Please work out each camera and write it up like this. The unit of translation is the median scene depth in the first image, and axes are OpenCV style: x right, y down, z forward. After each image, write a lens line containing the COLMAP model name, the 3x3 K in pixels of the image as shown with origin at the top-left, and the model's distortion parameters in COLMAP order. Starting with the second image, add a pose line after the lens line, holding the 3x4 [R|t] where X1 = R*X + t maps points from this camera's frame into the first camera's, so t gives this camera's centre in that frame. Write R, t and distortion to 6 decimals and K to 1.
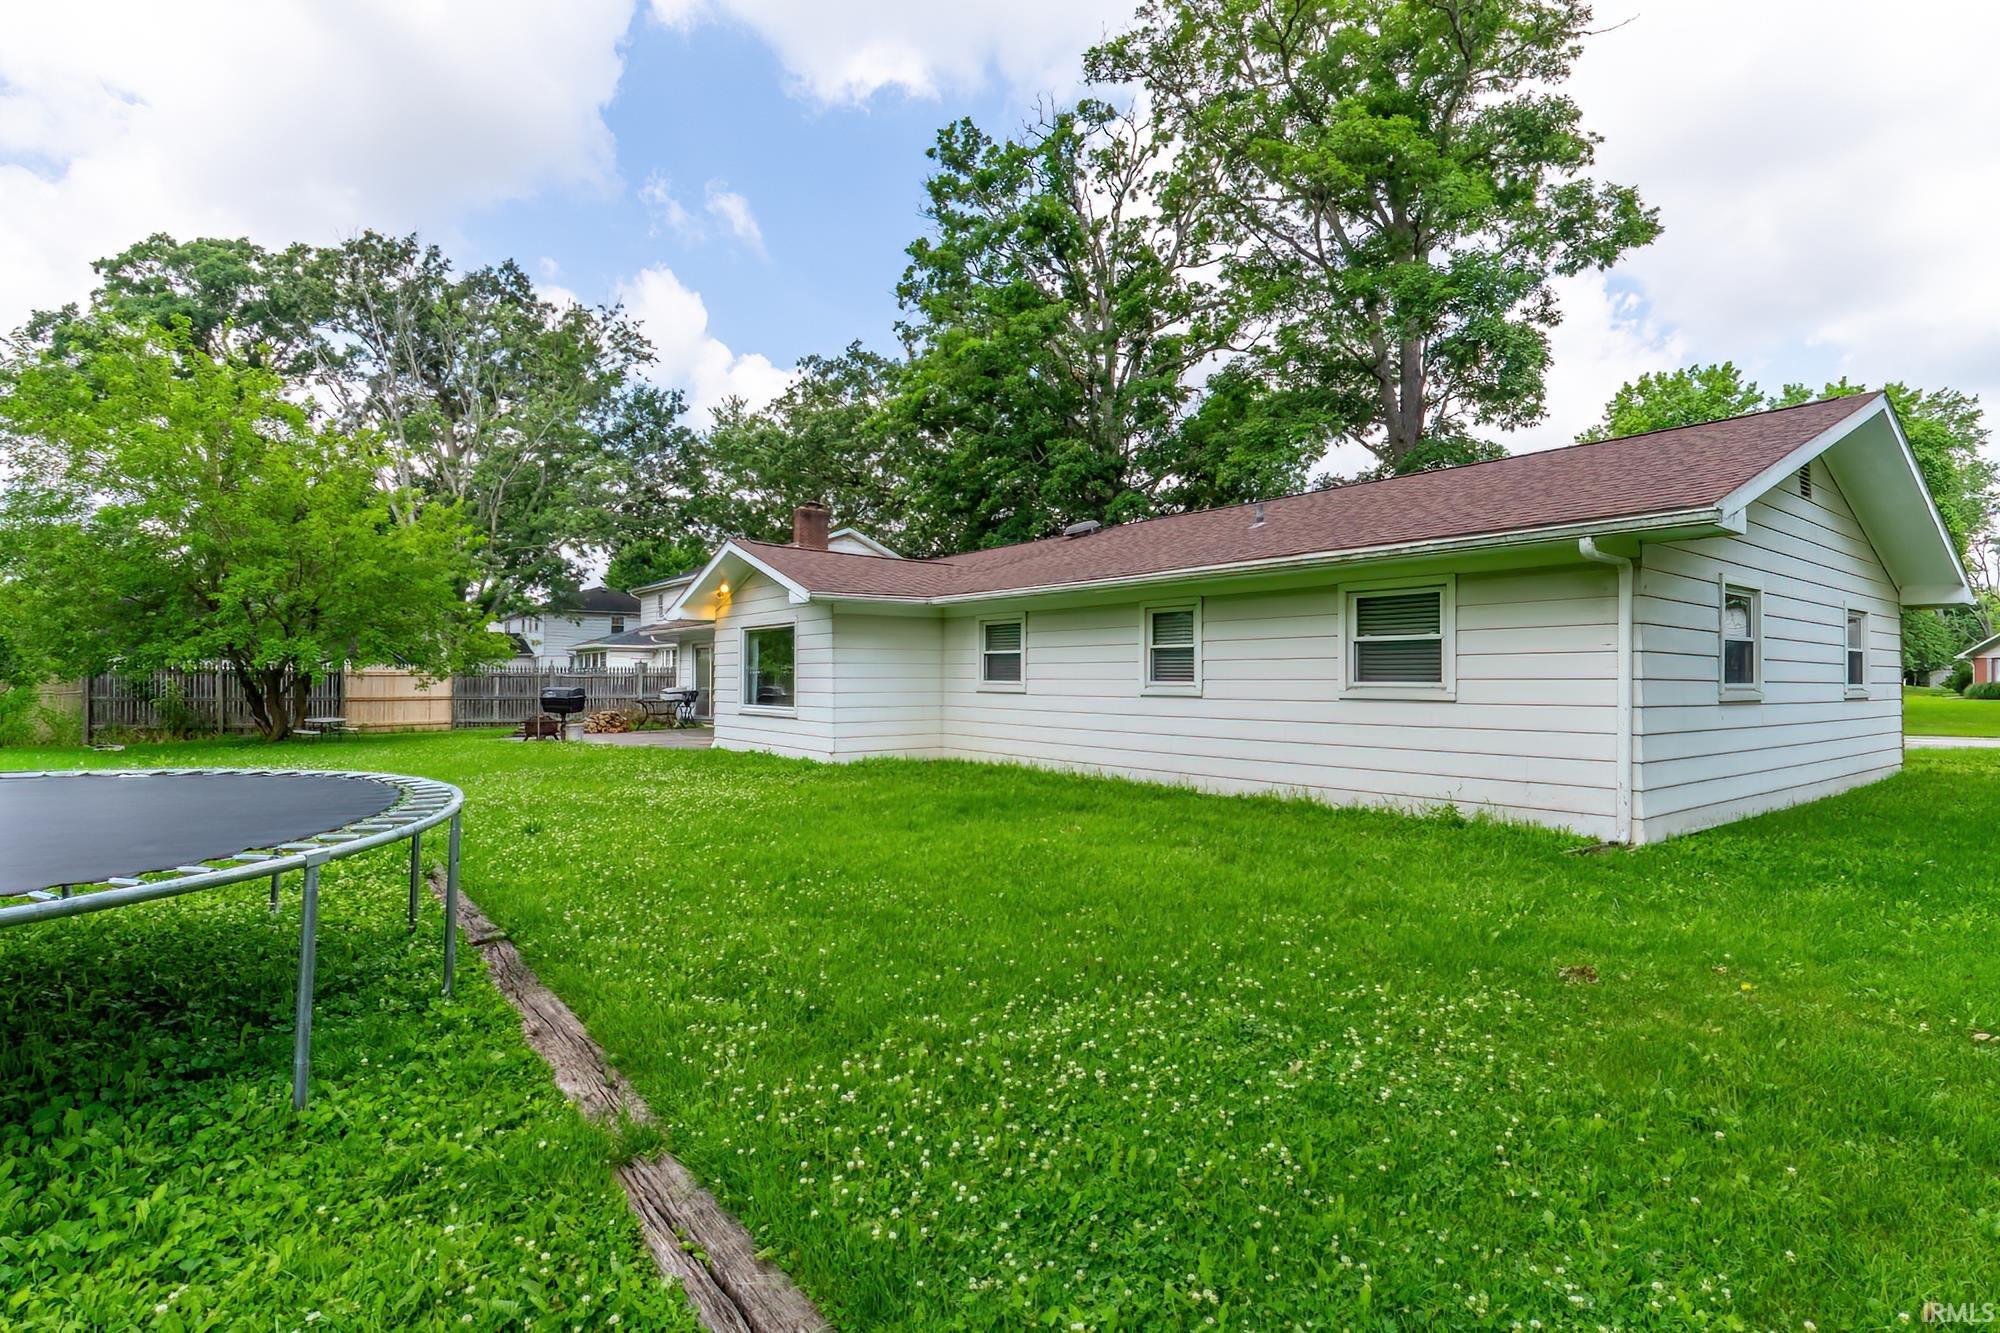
lens RADIAL K [[954.5, 0, 1000.0], [0, 954.5, 666.5], [0, 0, 1]] dist [0.003230, -0.008078]
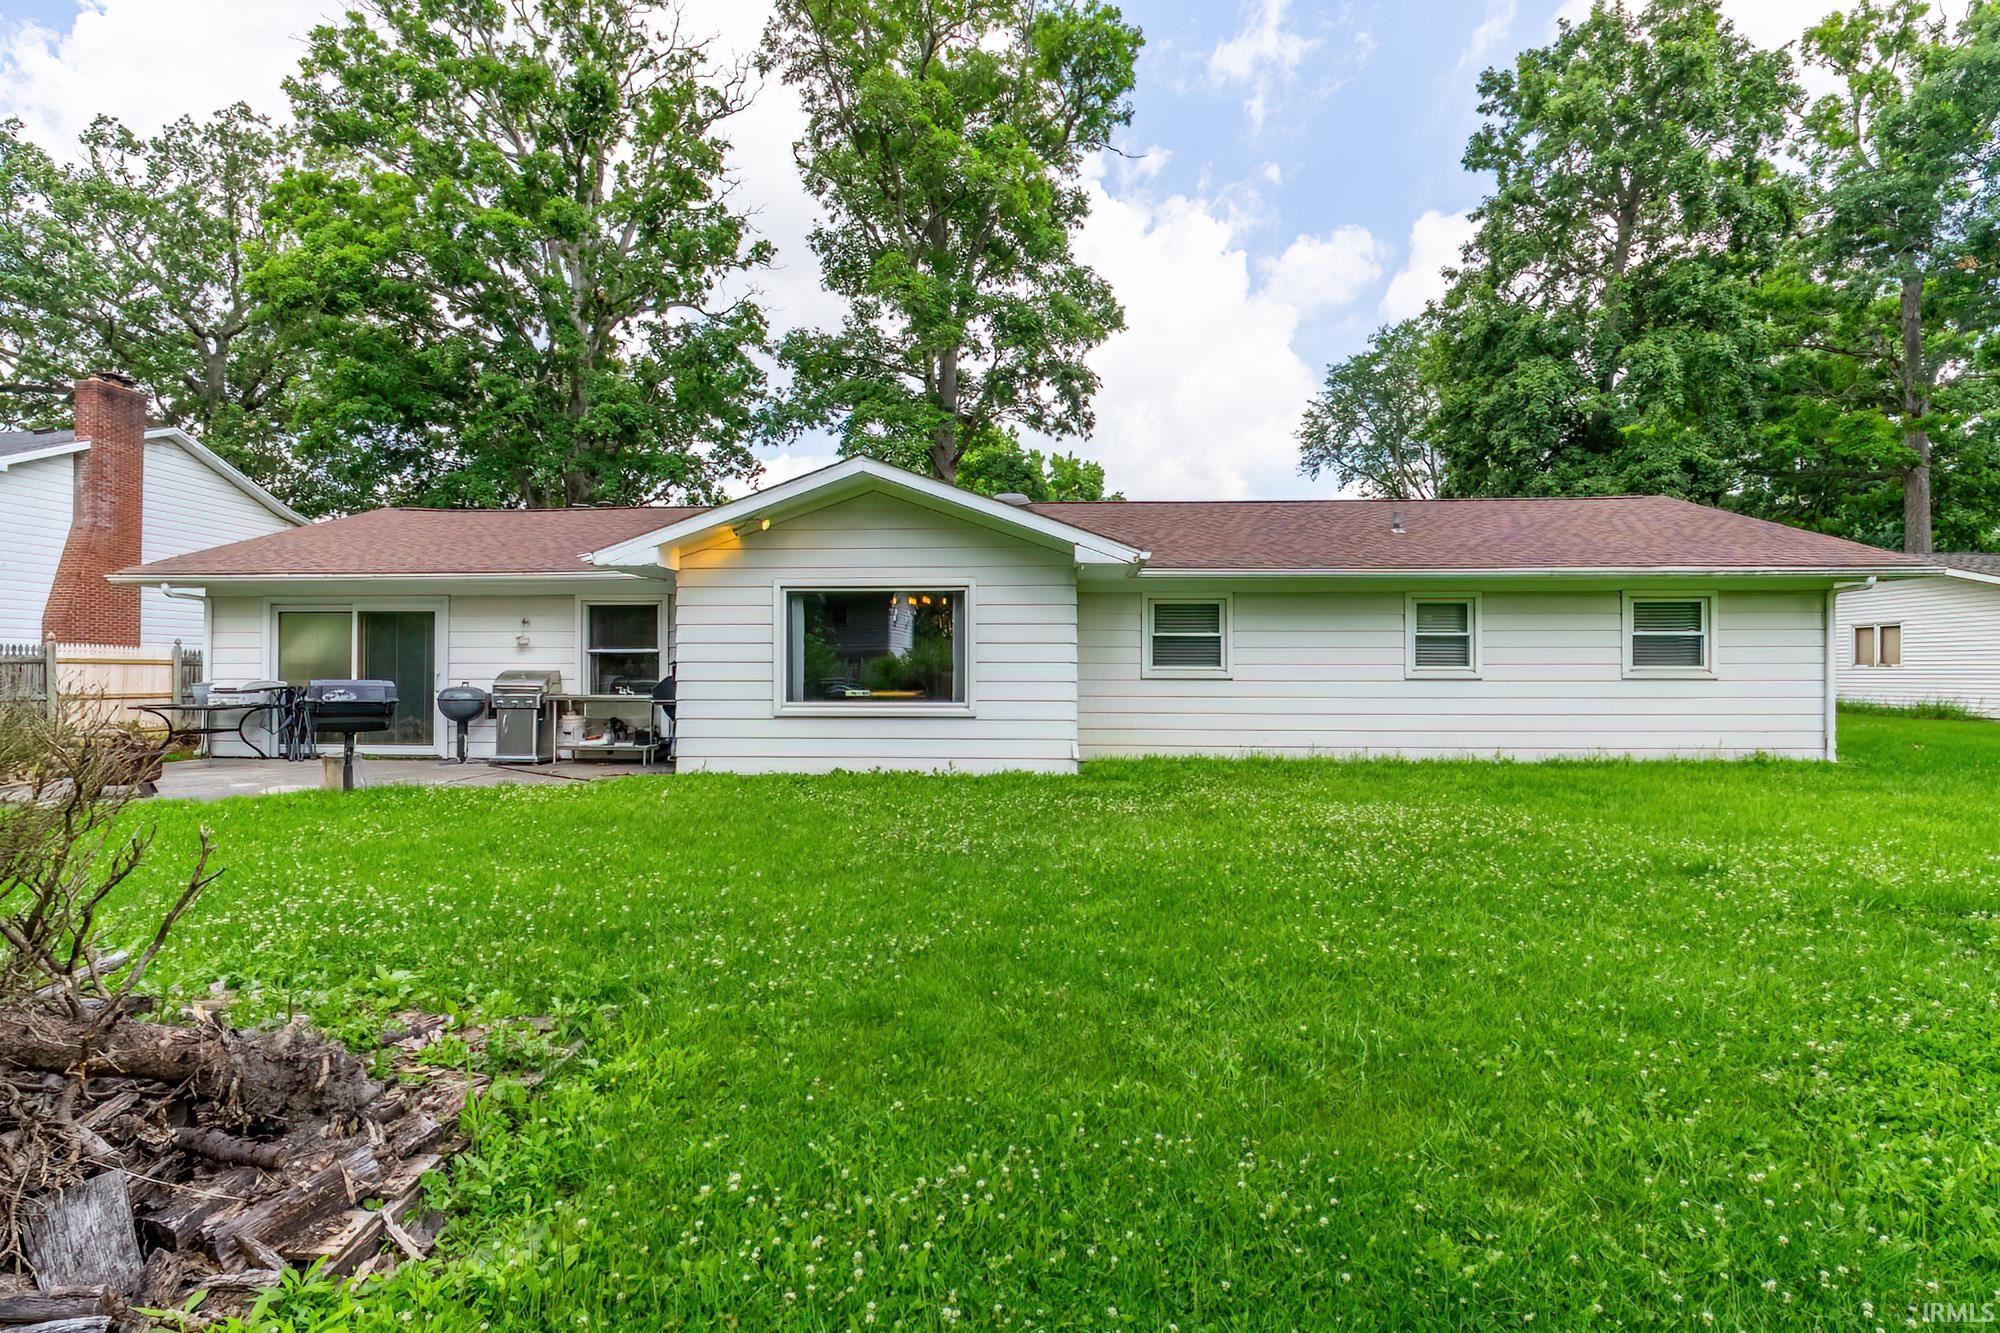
lens RADIAL K [[950.6, 0, 985.7], [0, 950.6, 662.9], [0, 0, 1]] dist [-0.003032, -0.000777]
pose [[0.642800, 0.002817, 0.766029, -0.998494], [-0.009755, 0.999942, 0.004508, 0.011936], [-0.765972, -0.010370, 0.642791, 0.701273]]
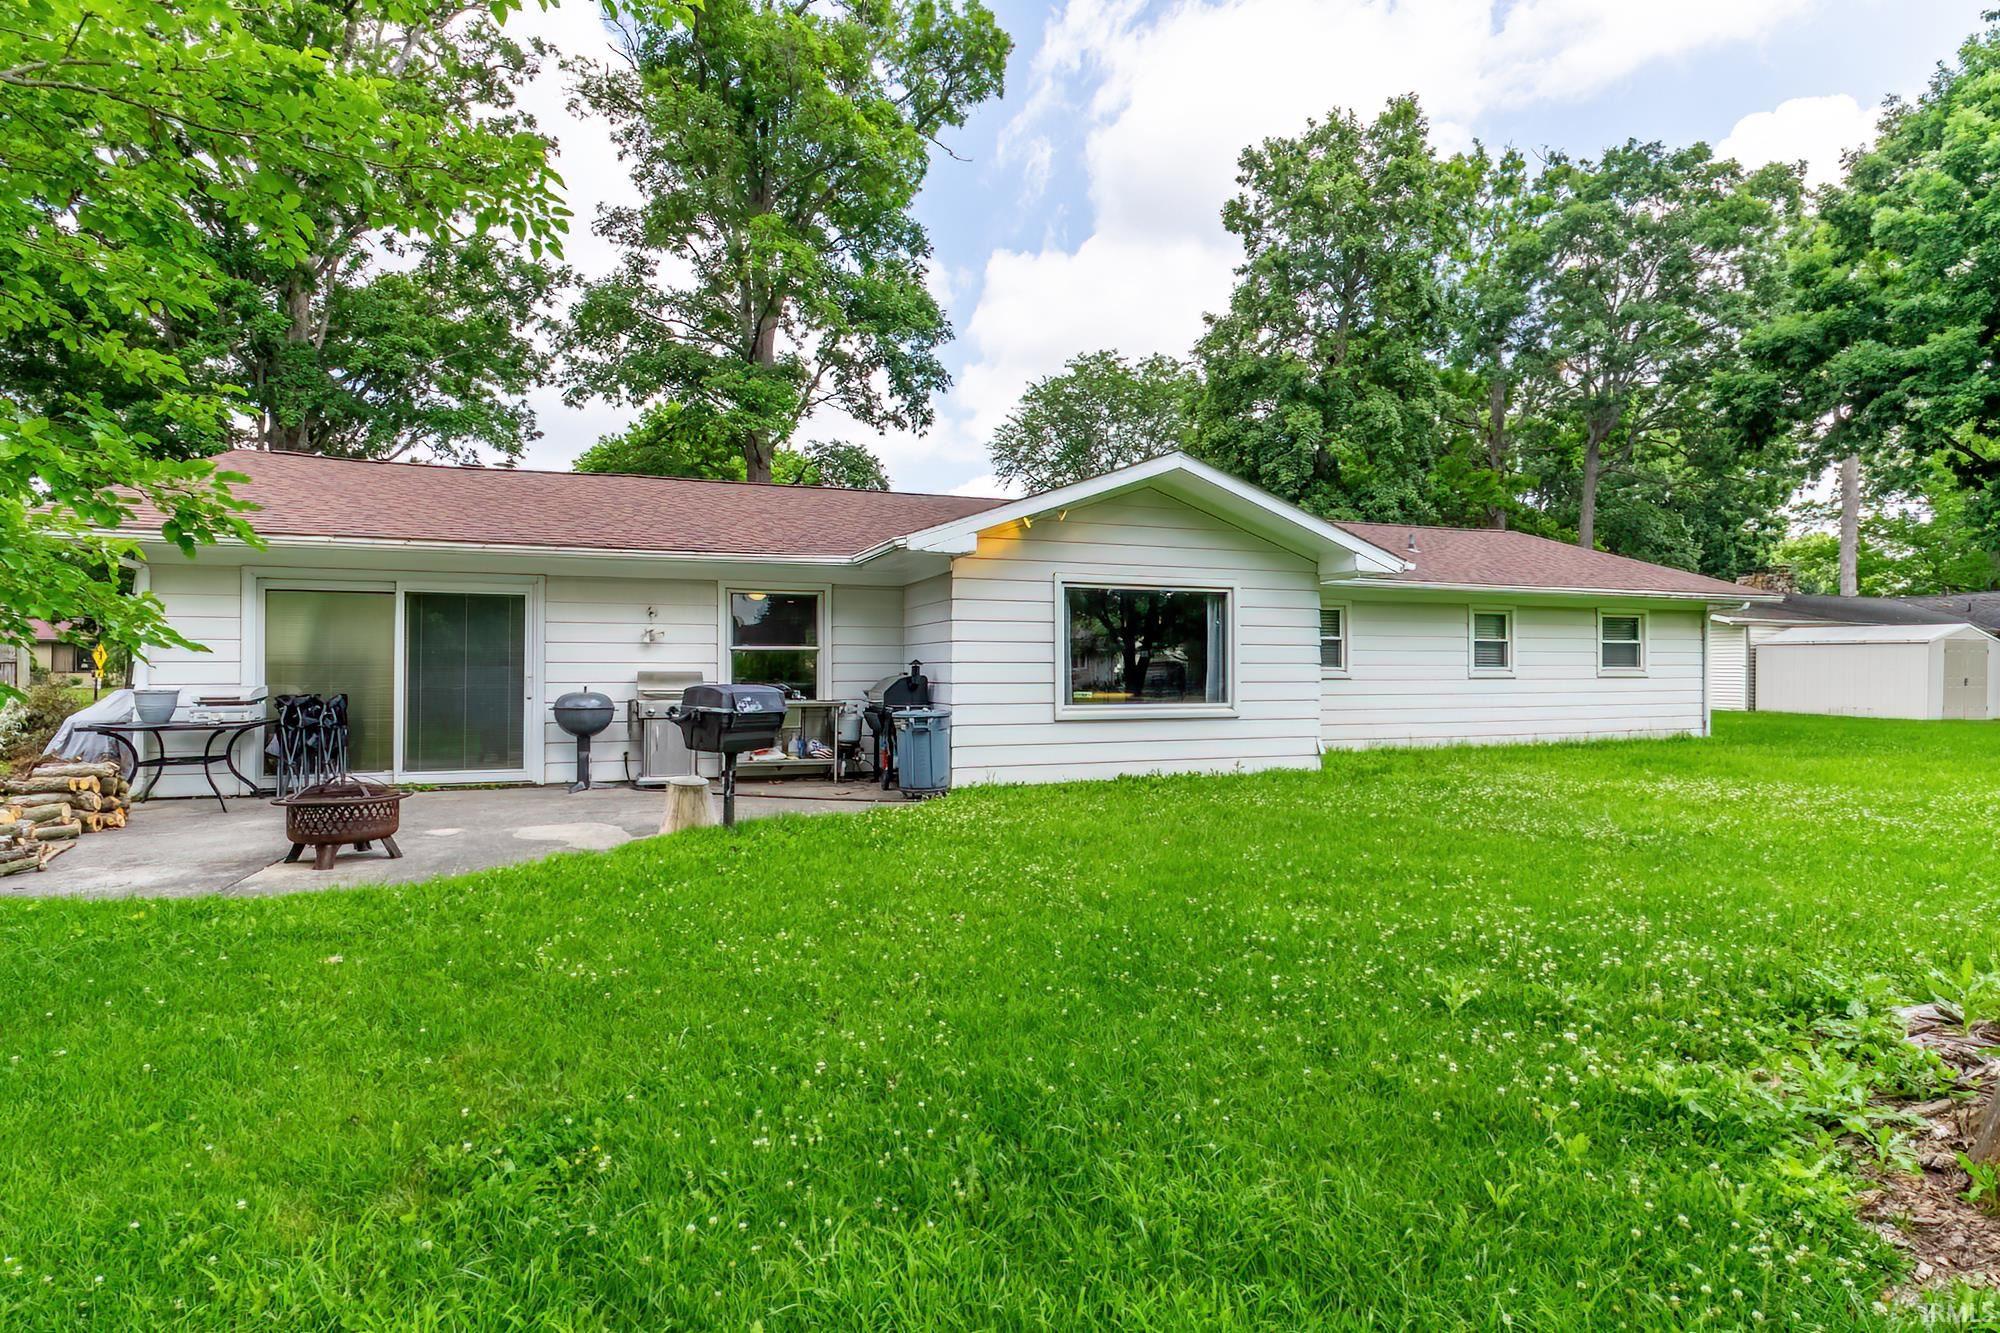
lens RADIAL K [[954.5, 0, 1000.0], [0, 954.5, 666.5], [0, 0, 1]] dist [0.003230, -0.008078]
pose [[0.291299, -0.001351, 0.956631, -1.276516], [-0.013755, 0.999890, 0.005600, 0.016933], [-0.956533, -0.014790, 0.291248, 1.266036]]
